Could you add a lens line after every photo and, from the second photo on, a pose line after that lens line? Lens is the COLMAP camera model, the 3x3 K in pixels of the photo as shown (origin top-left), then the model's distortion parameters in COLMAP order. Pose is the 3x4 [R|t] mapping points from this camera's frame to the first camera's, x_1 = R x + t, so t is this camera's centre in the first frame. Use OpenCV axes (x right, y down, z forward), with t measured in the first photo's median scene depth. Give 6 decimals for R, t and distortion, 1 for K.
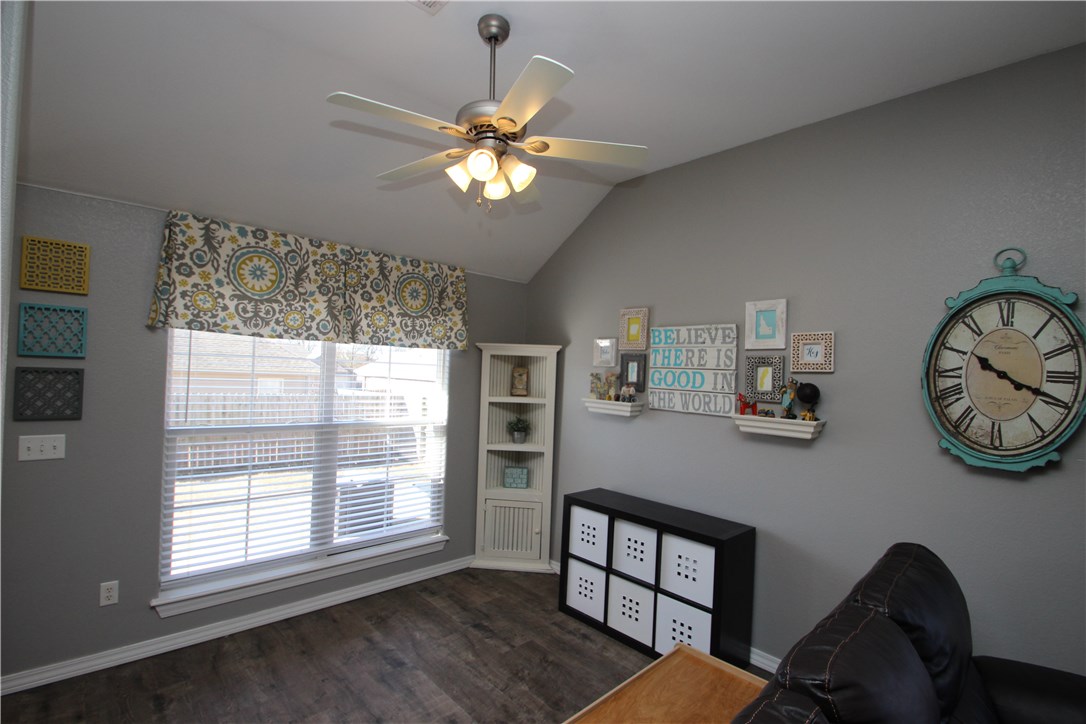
lens RADIAL K [[505.3, 0, 517.0], [0, 505.3, 363.7], [0, 0, 1]] dist [-0.004268, -0.004940]
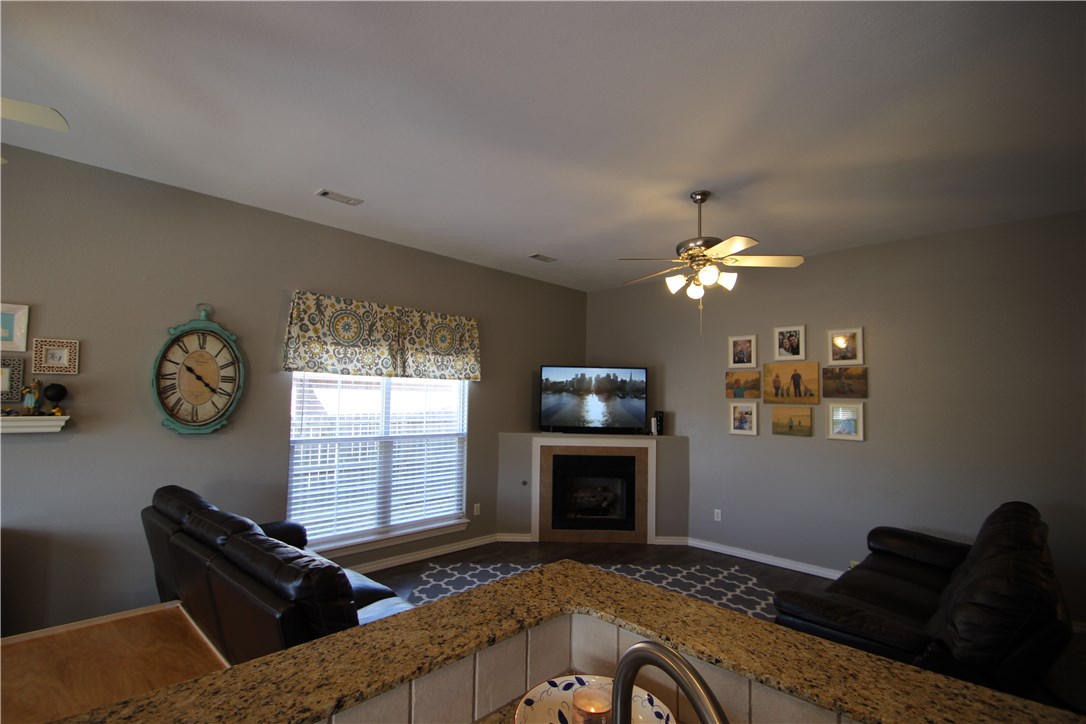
lens RADIAL K [[505.3, 0, 537.6], [0, 505.3, 370.9], [0, 0, 1]] dist [-0.004268, -0.004940]
pose [[-0.066604, 0.017682, 0.997623, -0.553191], [-0.034457, 0.999206, -0.020010, -0.004866], [-0.997184, -0.035708, -0.065942, -0.020200]]
